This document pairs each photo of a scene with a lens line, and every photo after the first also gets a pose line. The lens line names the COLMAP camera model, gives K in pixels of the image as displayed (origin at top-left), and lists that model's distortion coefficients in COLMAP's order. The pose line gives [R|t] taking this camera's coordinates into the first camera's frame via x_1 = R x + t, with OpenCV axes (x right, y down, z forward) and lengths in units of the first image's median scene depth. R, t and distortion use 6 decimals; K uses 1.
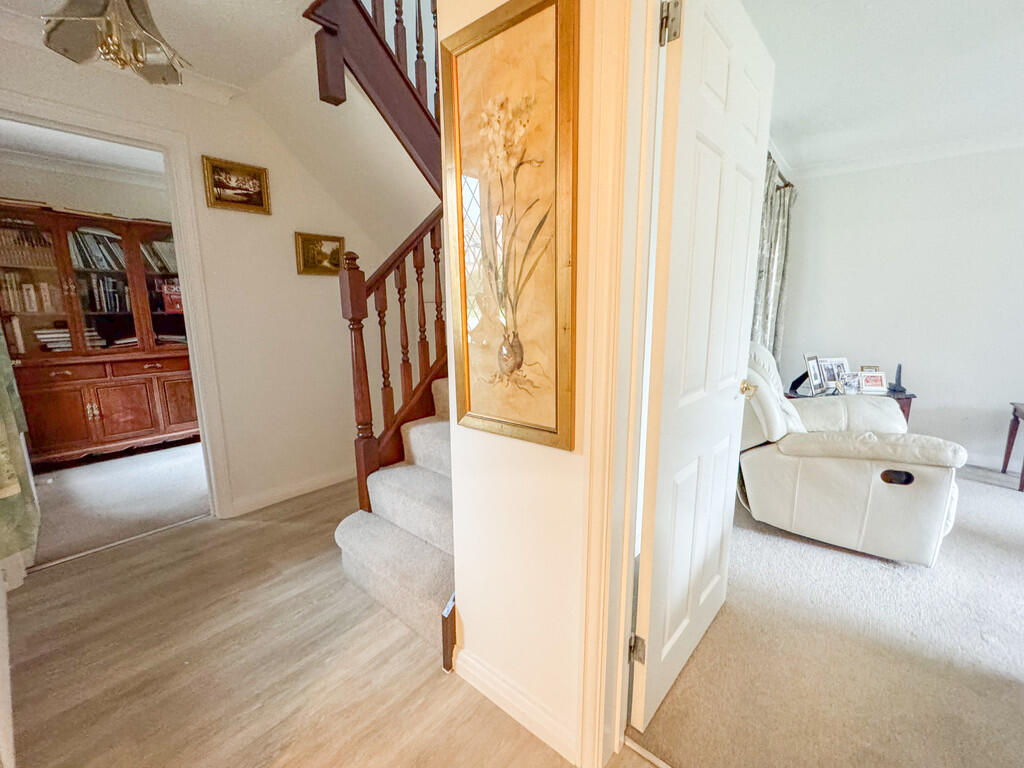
lens RADIAL K [[413.2, 0, 514.2], [0, 413.2, 381.2], [0, 0, 1]] dist [-0.000596, -0.000142]
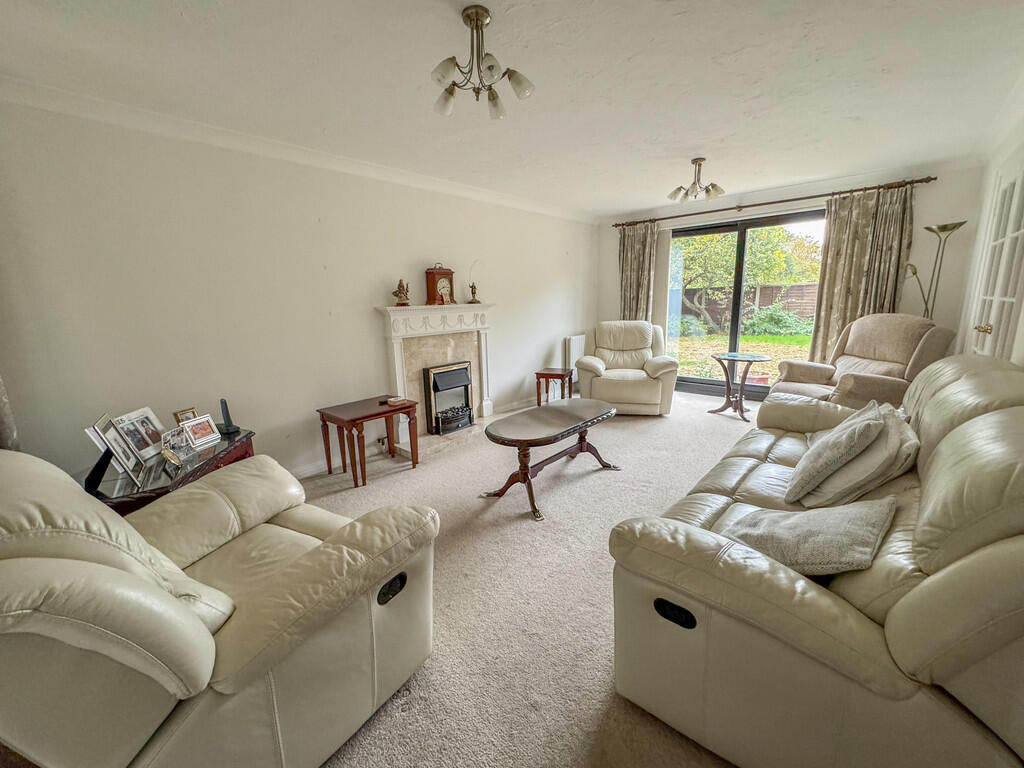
lens RADIAL K [[413.2, 0, 514.2], [0, 413.2, 381.2], [0, 0, 1]] dist [-0.000596, -0.000142]
pose [[0.027724, -0.197887, 0.979833, 0.201382], [0.208538, 0.959787, 0.187939, -0.105591], [-0.977621, 0.199122, 0.067876, 0.412394]]
